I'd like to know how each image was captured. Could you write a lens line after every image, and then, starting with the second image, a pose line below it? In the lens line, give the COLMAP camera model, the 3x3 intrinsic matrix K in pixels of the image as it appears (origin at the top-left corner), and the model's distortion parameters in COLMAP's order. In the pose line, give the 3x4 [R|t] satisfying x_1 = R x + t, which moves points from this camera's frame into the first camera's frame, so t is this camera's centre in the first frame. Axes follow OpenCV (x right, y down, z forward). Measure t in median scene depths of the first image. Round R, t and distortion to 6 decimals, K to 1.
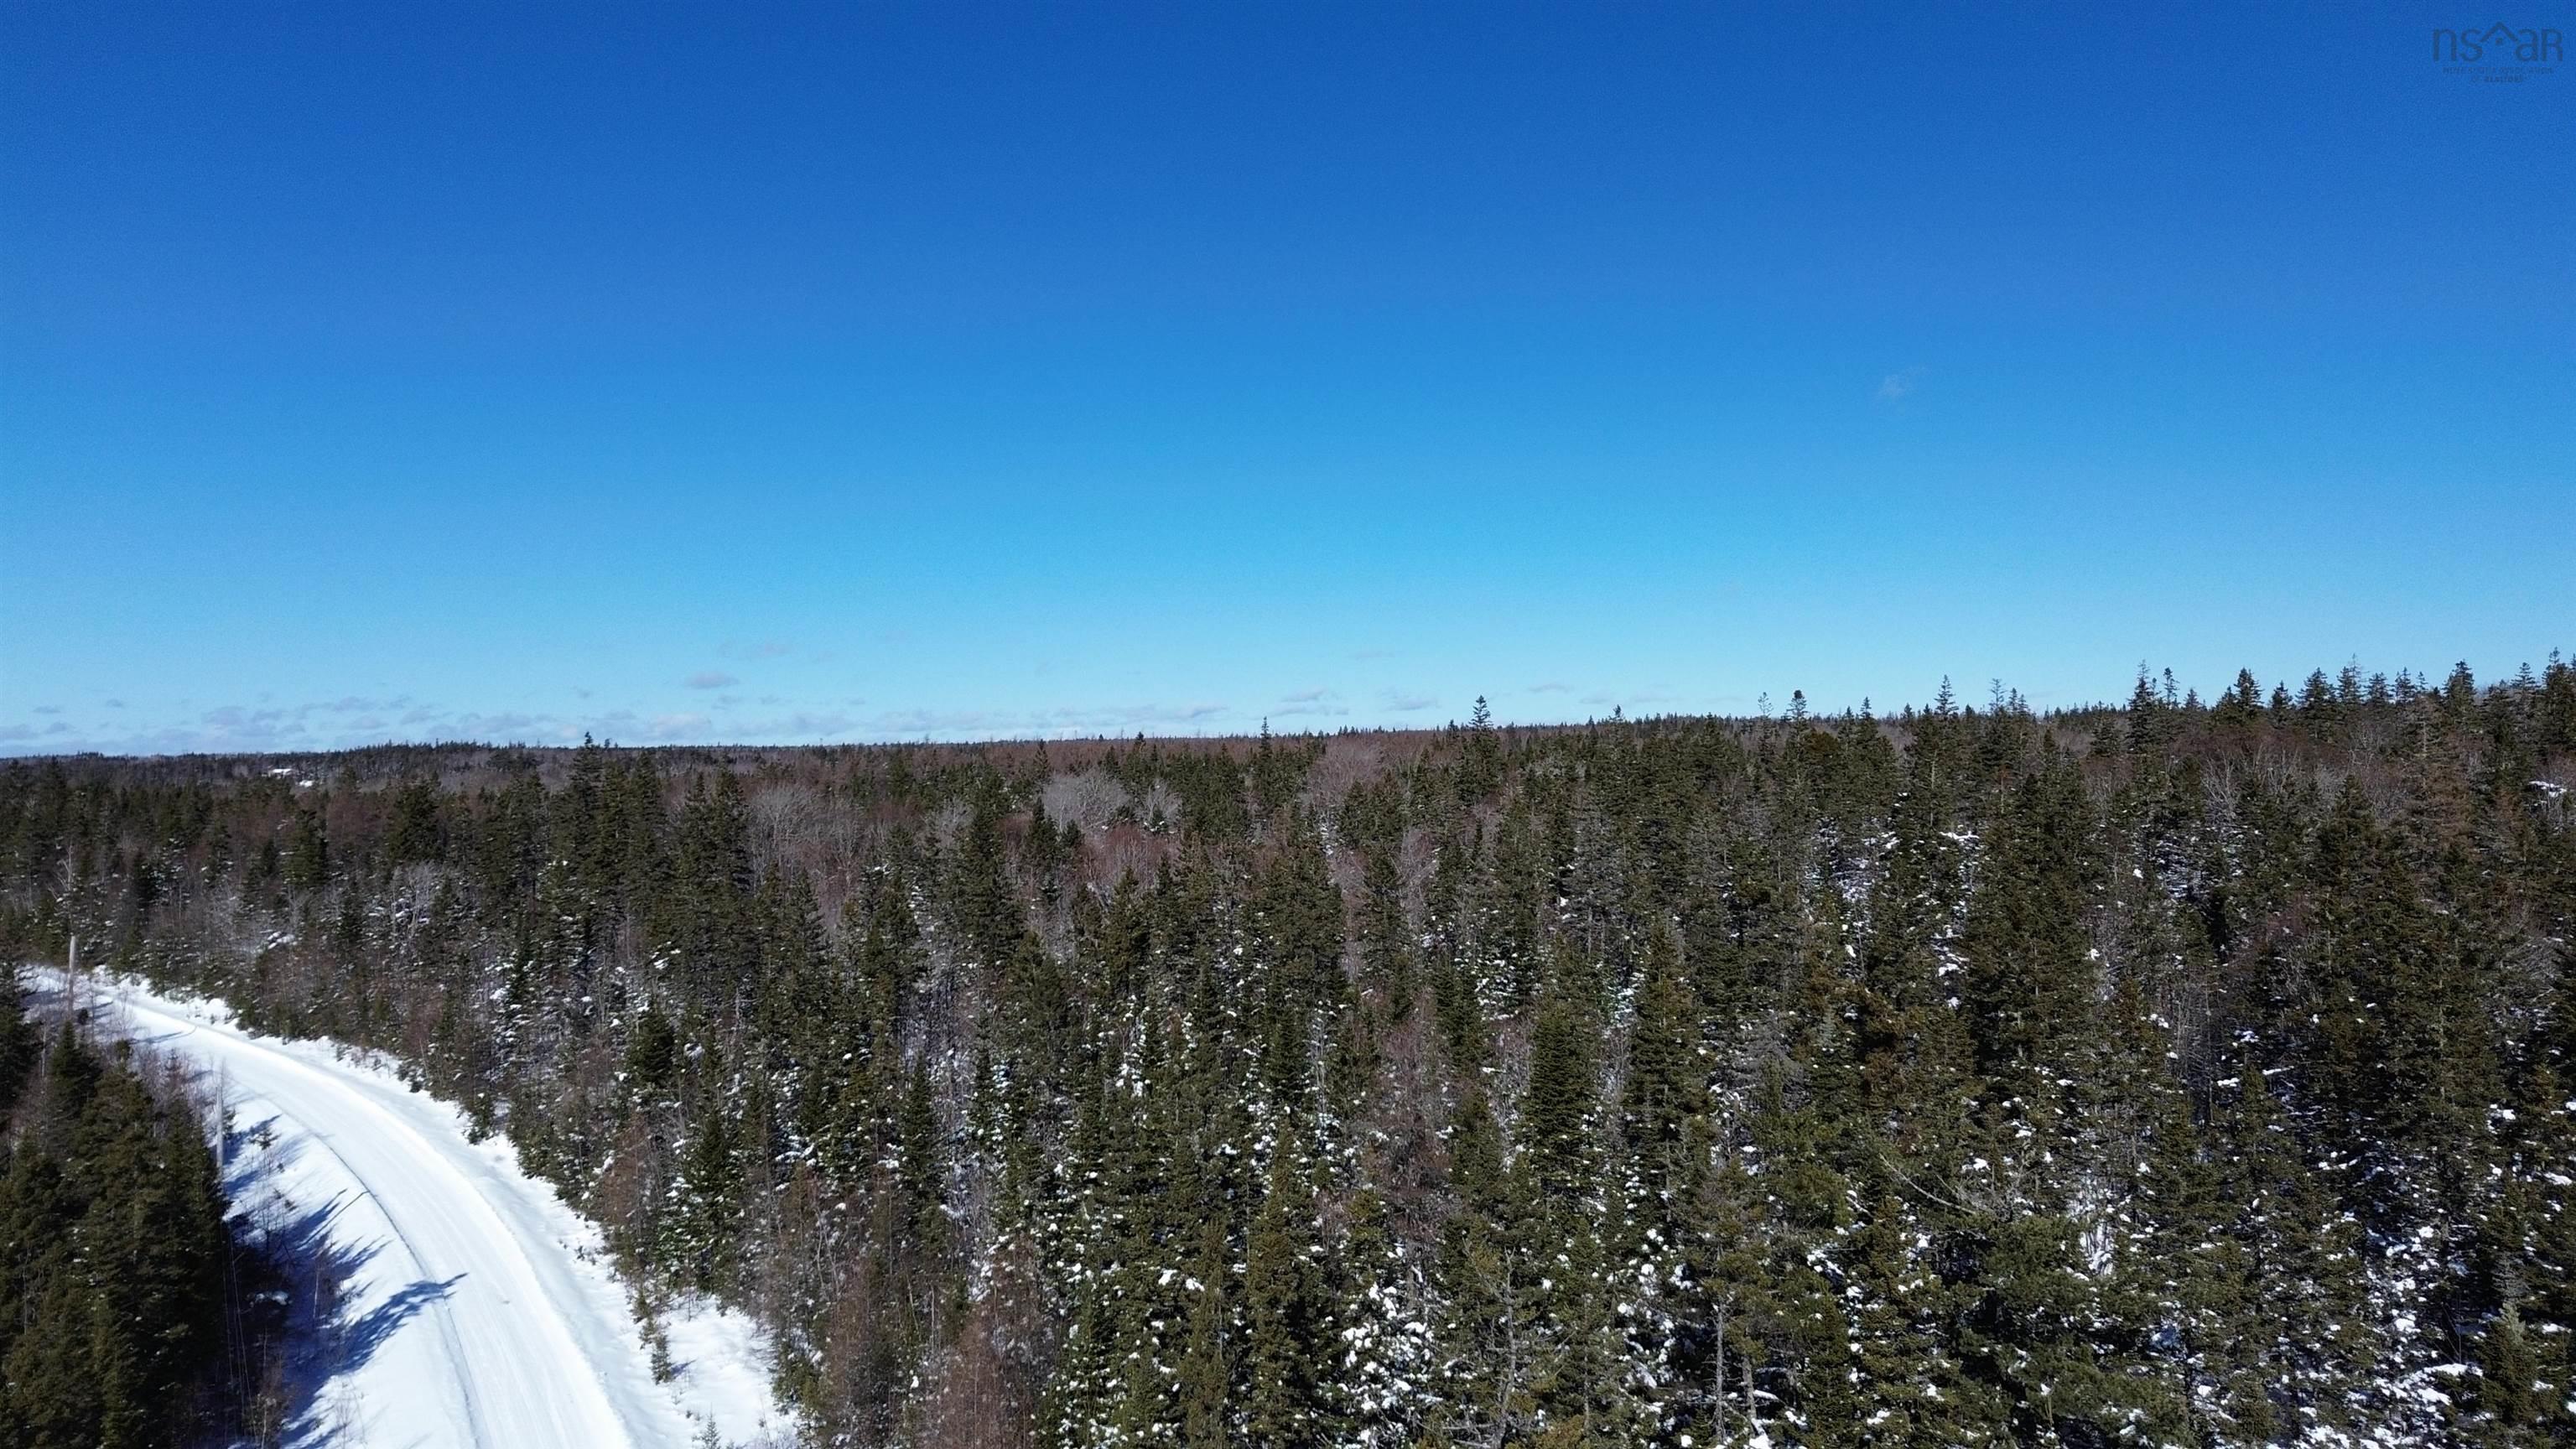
lens RADIAL K [[1851.1, 0, 1344.6], [0, 1851.1, 725.3], [0, 0, 1]] dist [0.005625, 0.005152]
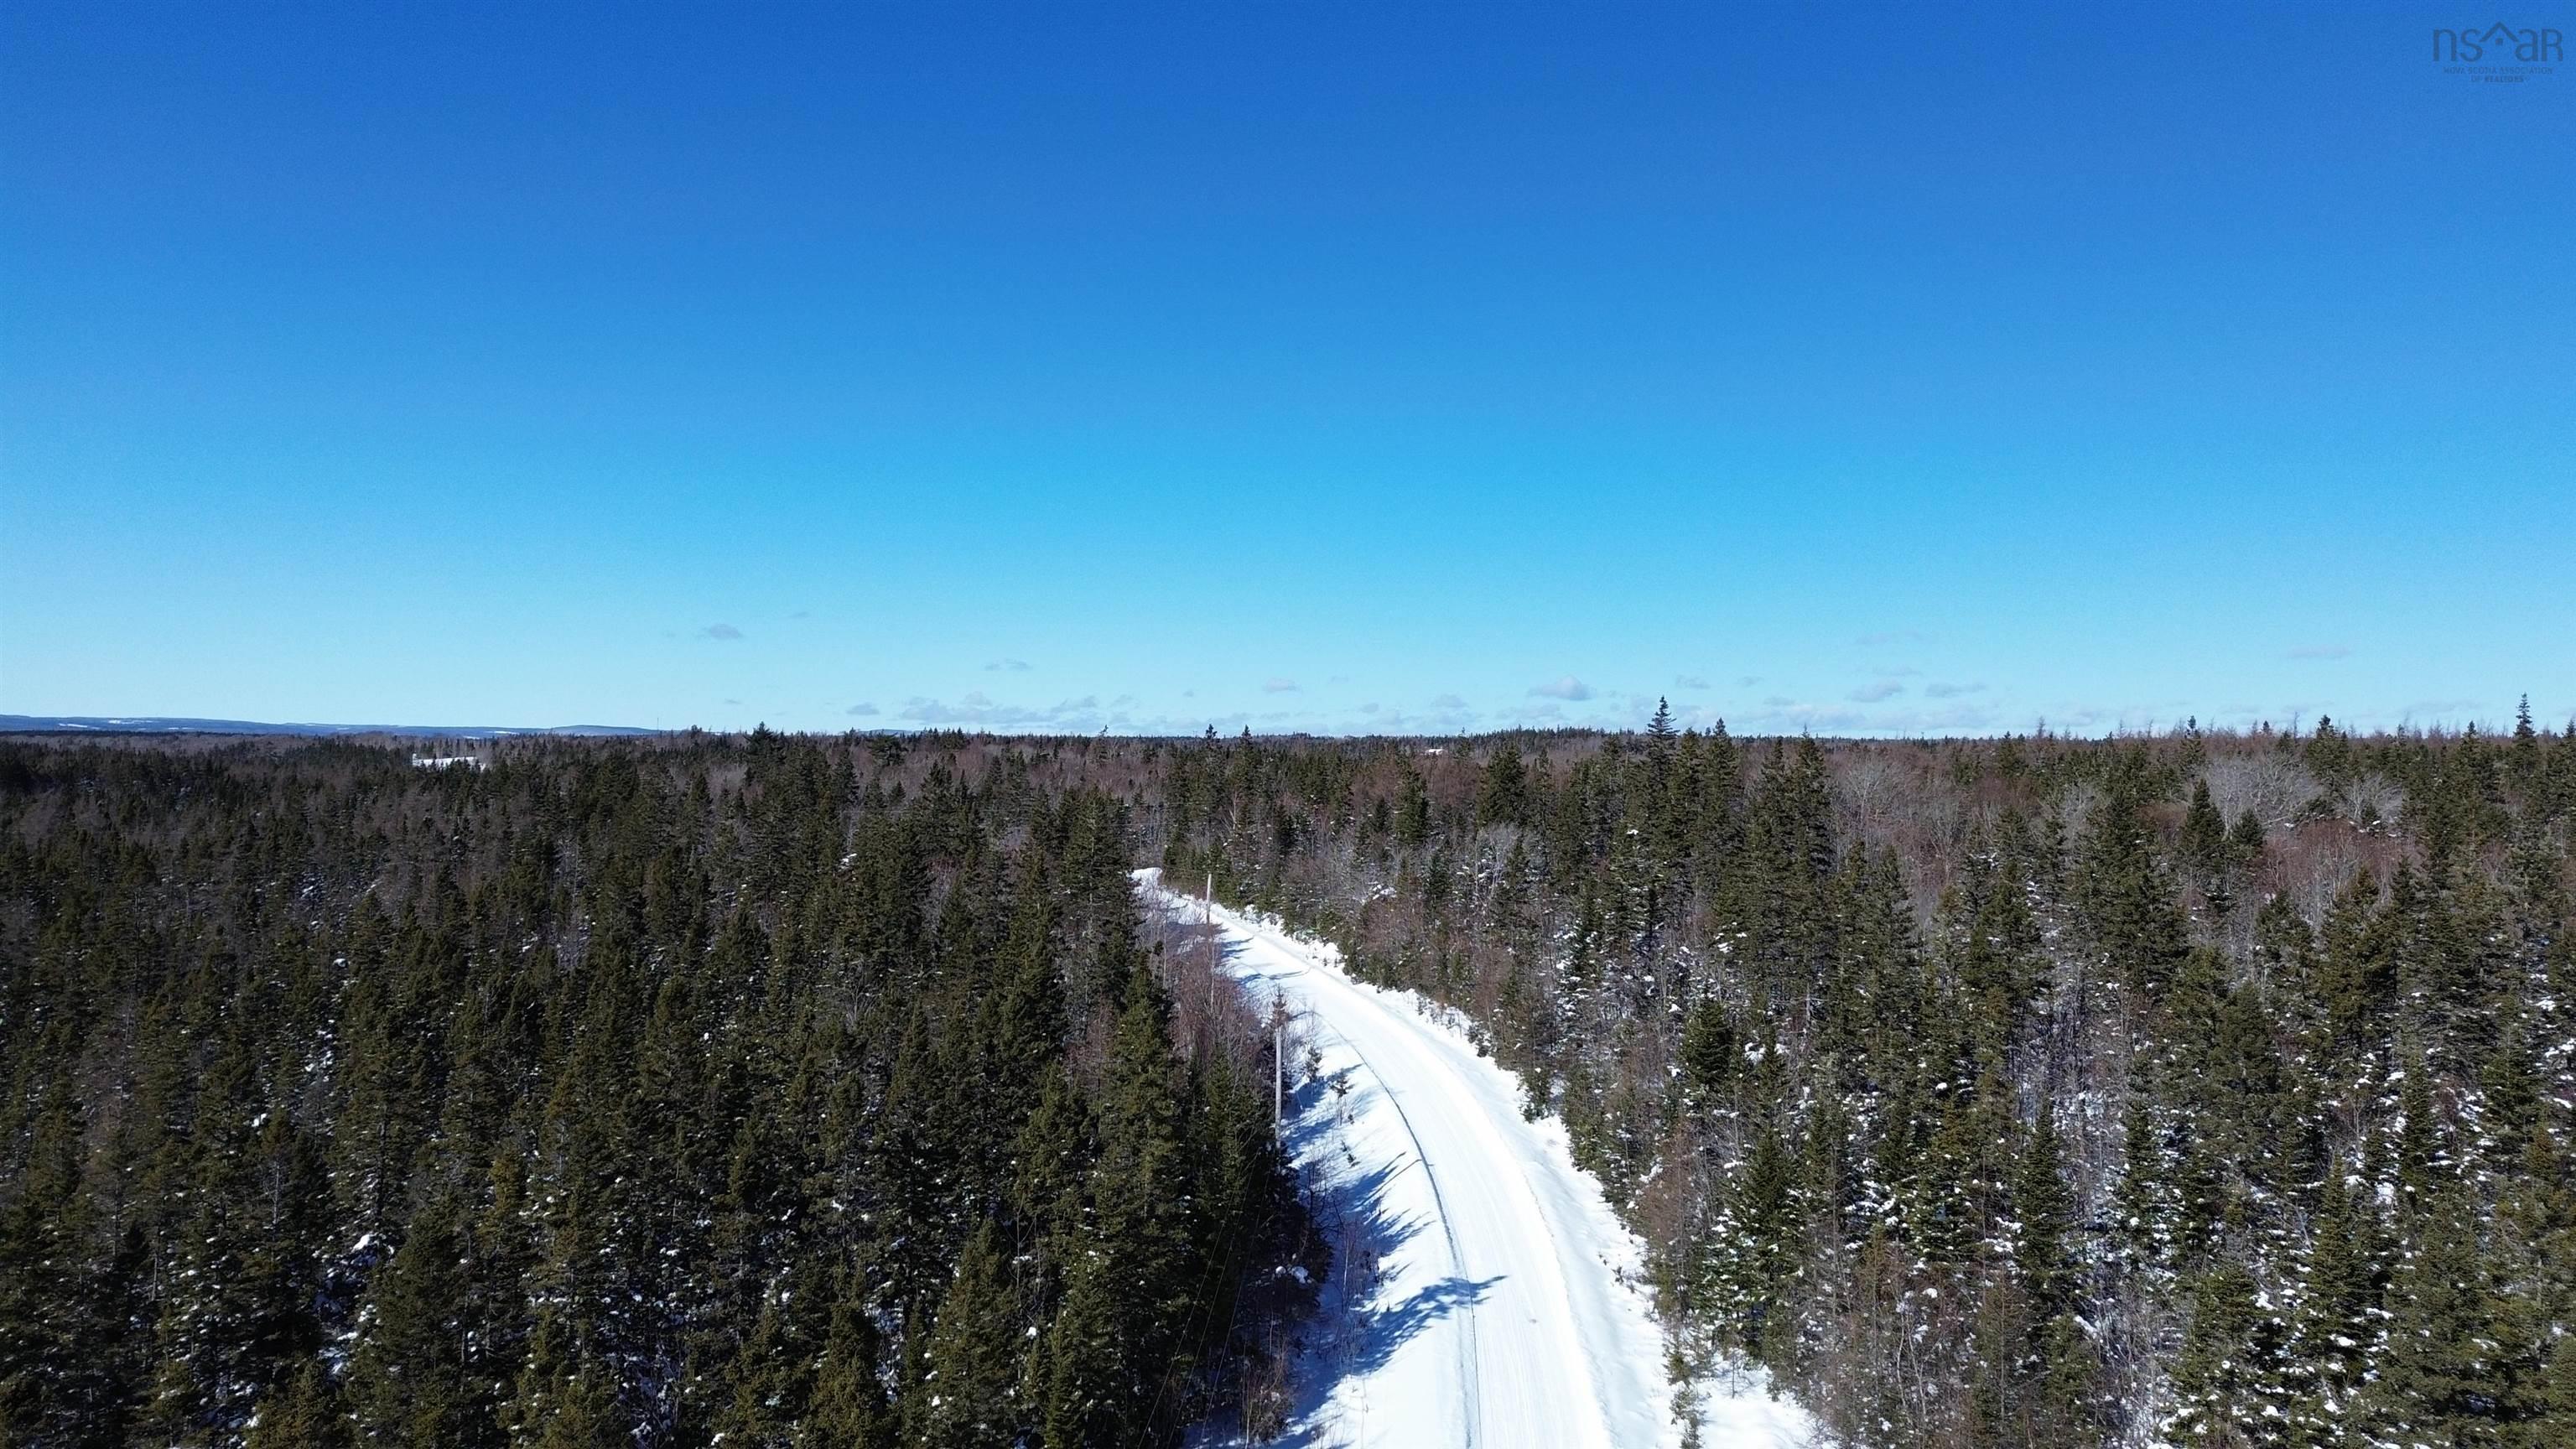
lens RADIAL K [[1836.8, 0, 1288.0], [0, 1836.8, 724.5], [0, 0, 1]] dist [0.095472, -0.094248]
pose [[0.822475, 0.016824, -0.568552, -0.043939], [-0.015666, 0.999853, 0.006924, 0.021297], [0.568585, 0.003212, 0.822618, 0.167186]]
